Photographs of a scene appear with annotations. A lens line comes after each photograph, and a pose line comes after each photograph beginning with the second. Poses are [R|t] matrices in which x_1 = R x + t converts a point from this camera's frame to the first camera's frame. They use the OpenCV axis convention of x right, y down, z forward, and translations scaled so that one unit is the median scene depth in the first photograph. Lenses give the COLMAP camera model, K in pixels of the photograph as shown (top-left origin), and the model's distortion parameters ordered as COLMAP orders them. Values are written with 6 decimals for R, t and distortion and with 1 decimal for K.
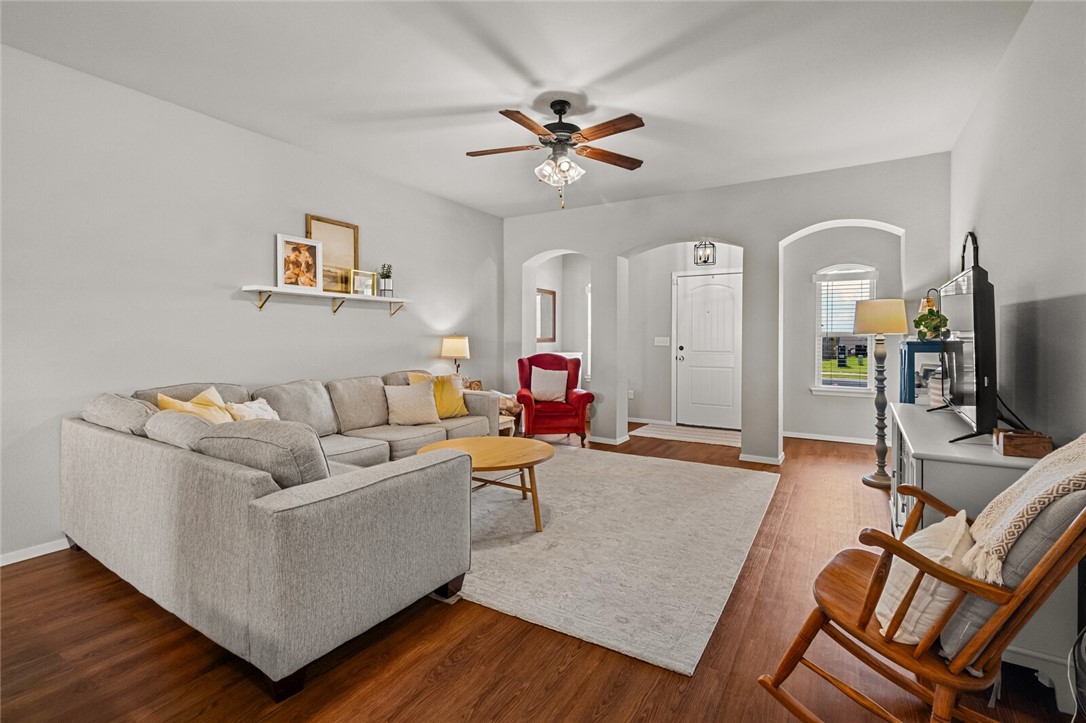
lens RADIAL K [[470.9, 0, 542.9], [0, 470.9, 355.9], [0, 0, 1]] dist [-0.001429, -0.000167]
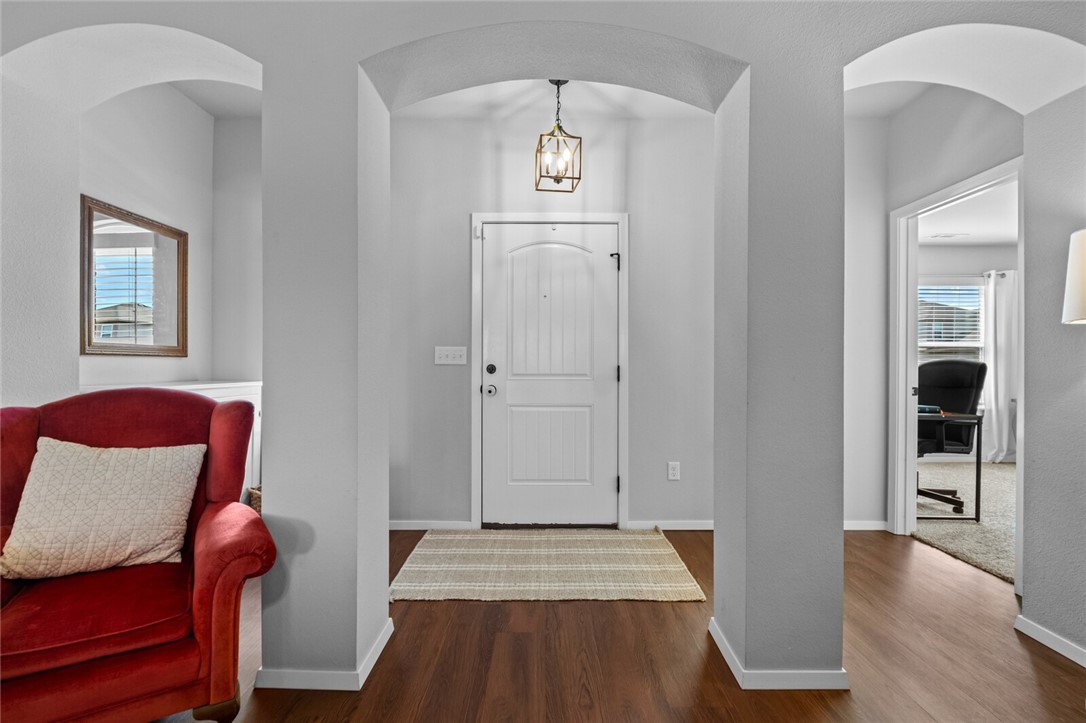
lens RADIAL K [[469.2, 0, 543.0], [0, 469.2, 361.5], [0, 0, 1]] dist [-0.001728, -0.000310]
pose [[0.855104, -0.017030, 0.518177, 0.085491], [0.015879, 0.999852, 0.006658, -0.026864], [-0.518214, 0.002535, 0.855247, 0.551707]]
